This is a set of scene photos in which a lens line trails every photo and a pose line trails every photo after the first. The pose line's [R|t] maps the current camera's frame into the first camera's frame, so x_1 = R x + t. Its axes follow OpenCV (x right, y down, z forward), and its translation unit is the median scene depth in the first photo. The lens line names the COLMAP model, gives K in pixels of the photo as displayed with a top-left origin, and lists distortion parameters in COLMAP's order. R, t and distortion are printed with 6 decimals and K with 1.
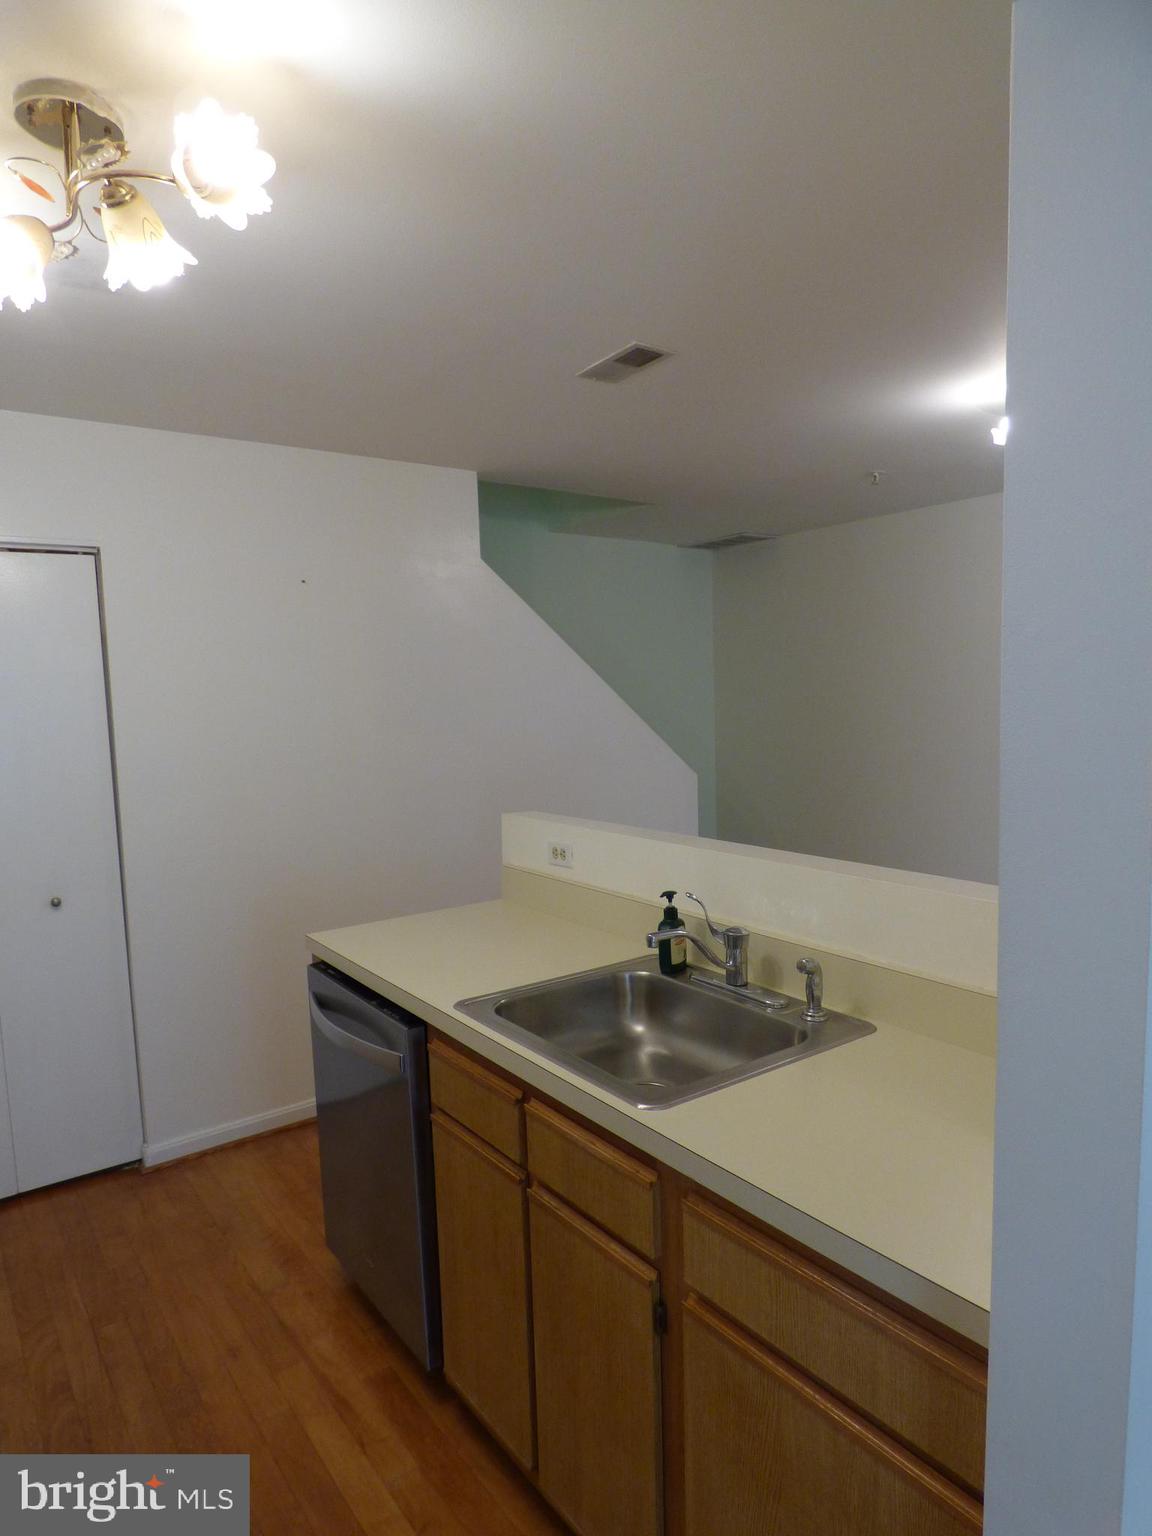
lens RADIAL K [[938.1, 0, 580.3], [0, 938.1, 781.2], [0, 0, 1]] dist [-0.015216, 0.004063]
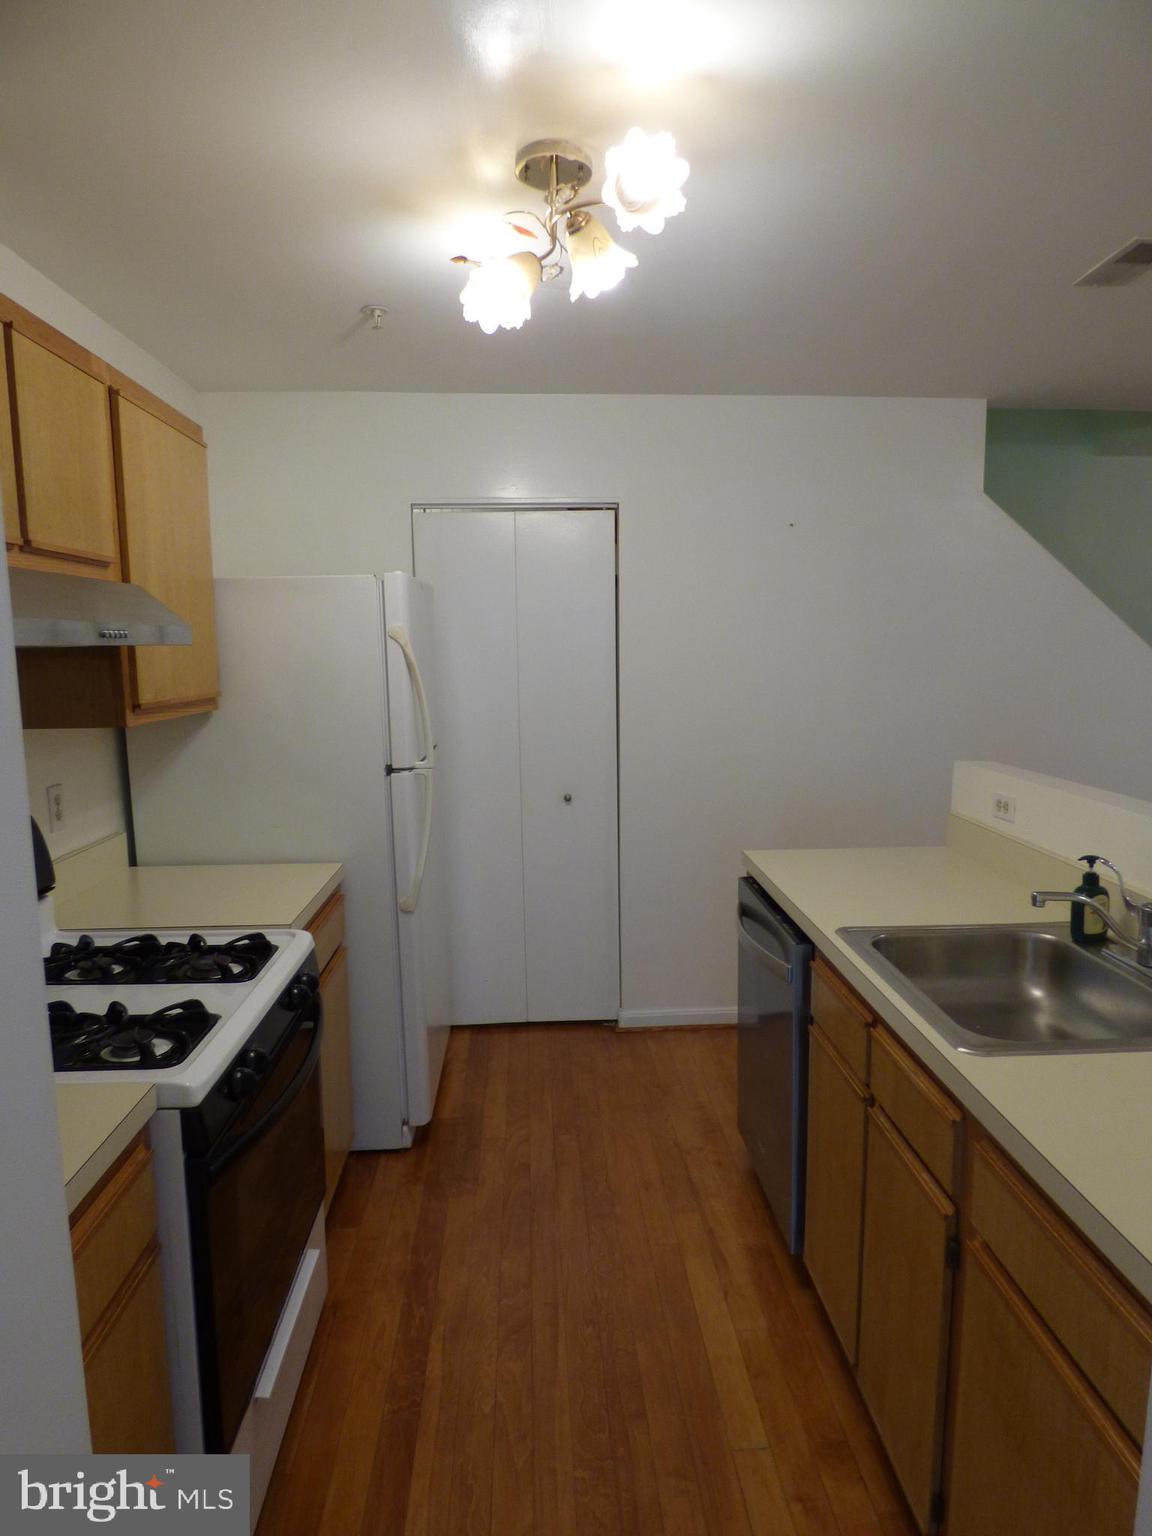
lens RADIAL K [[938.1, 0, 582.0], [0, 938.1, 777.9], [0, 0, 1]] dist [-0.015216, 0.004063]
pose [[0.838351, 0.099958, -0.535889, 0.160122], [-0.067324, 0.994504, 0.080179, 0.001964], [0.540958, -0.031140, 0.840473, -0.040028]]
